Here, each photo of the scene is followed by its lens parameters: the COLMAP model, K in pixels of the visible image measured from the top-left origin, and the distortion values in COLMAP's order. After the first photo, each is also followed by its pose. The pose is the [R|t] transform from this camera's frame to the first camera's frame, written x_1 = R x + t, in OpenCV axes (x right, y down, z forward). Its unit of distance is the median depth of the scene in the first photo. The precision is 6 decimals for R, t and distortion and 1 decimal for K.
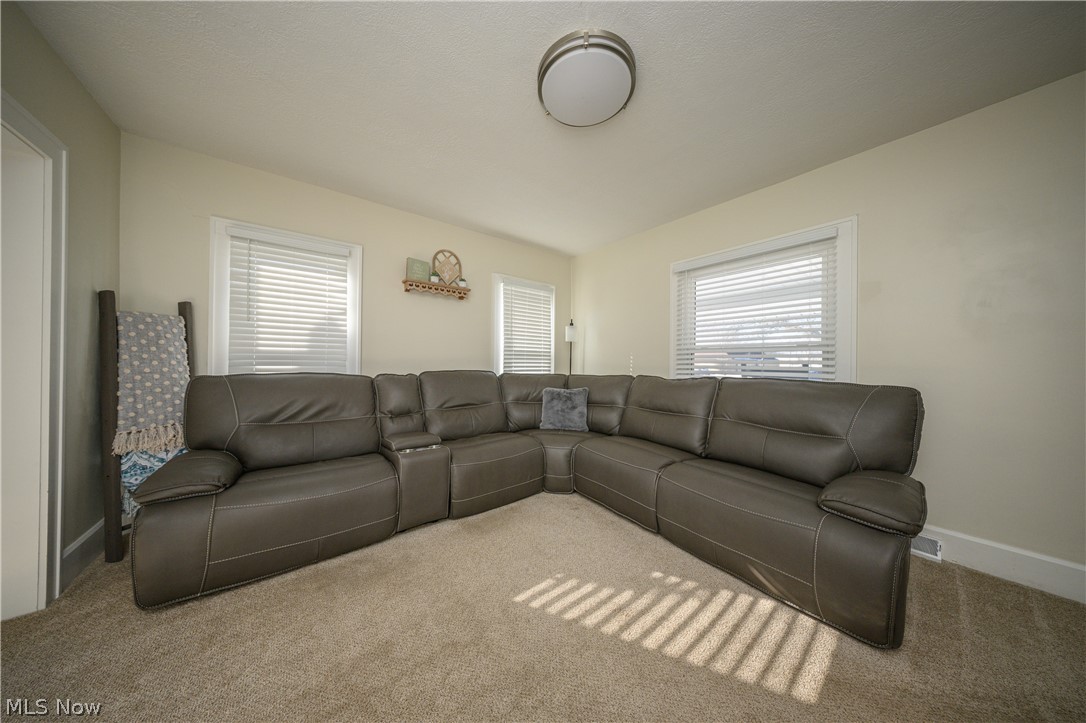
lens RADIAL K [[315.1, 0, 543.0], [0, 315.1, 361.5], [0, 0, 1]] dist [0.000078, 0.000005]
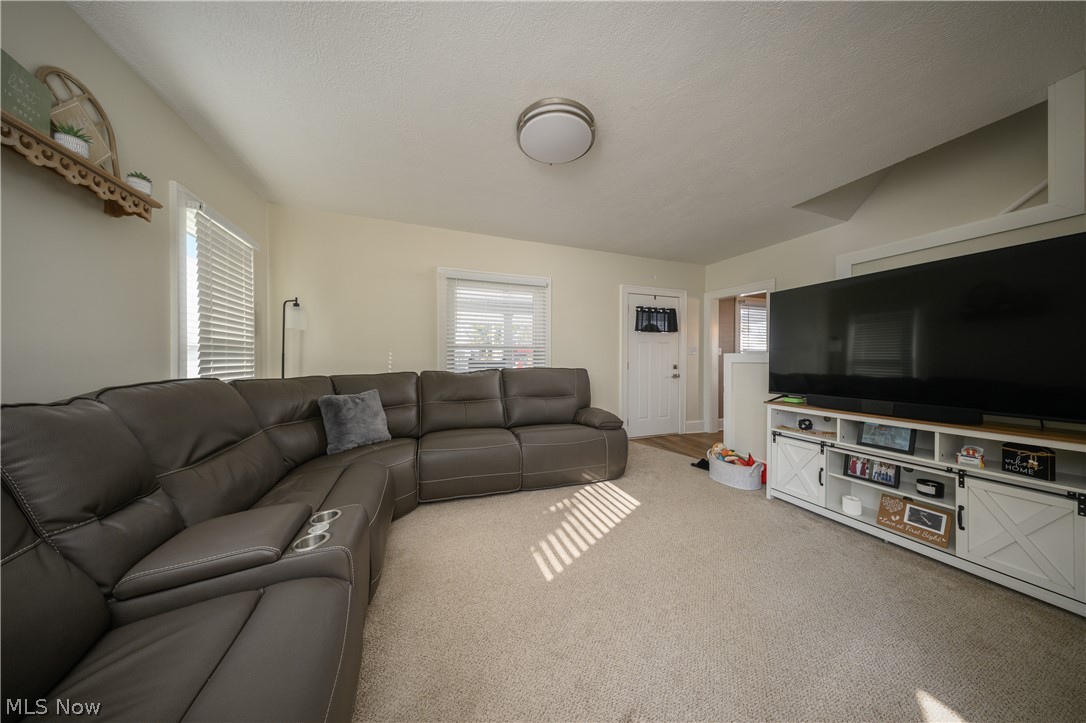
lens RADIAL K [[319.1, 0, 543.0], [0, 319.1, 361.5], [0, 0, 1]] dist [-0.000708, -0.000063]
pose [[0.298346, -0.019966, 0.954249, -0.670912], [0.009229, 0.999795, 0.018033, -0.001012], [-0.954413, 0.003427, 0.298469, 0.417651]]
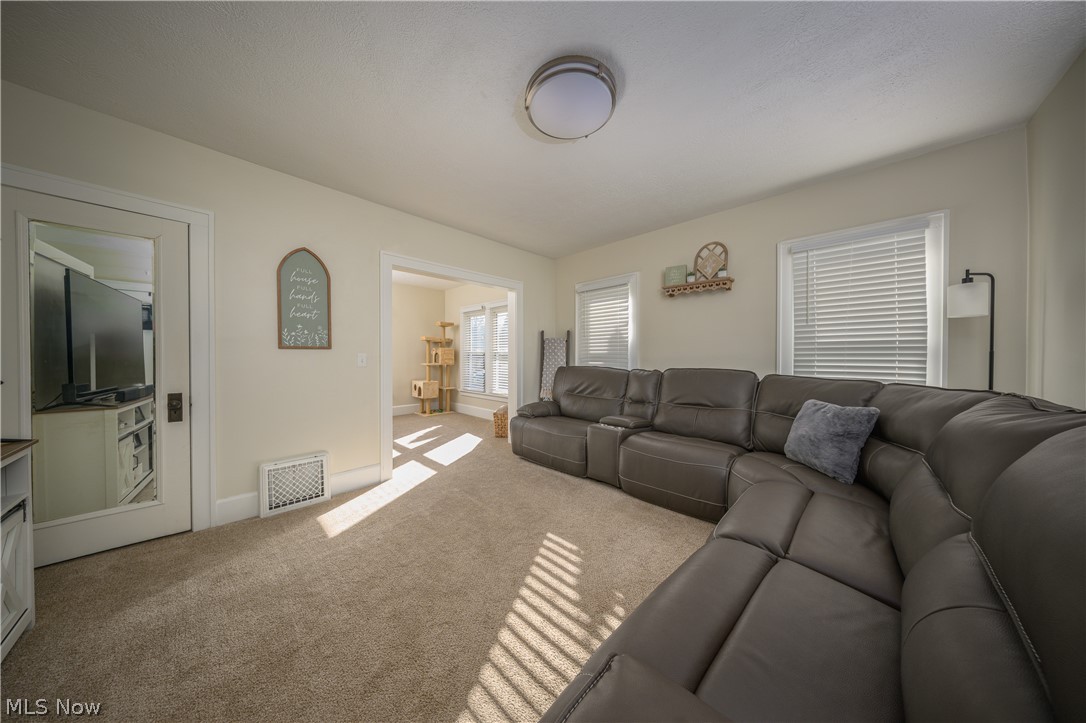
lens RADIAL K [[319.1, 0, 543.0], [0, 319.1, 361.5], [0, 0, 1]] dist [-0.000708, -0.000063]
pose [[0.134967, 0.000061, -0.990850, 0.758538], [-0.003814, 0.999993, -0.000458, 0.011234], [0.990843, 0.003840, 0.134966, 0.474455]]
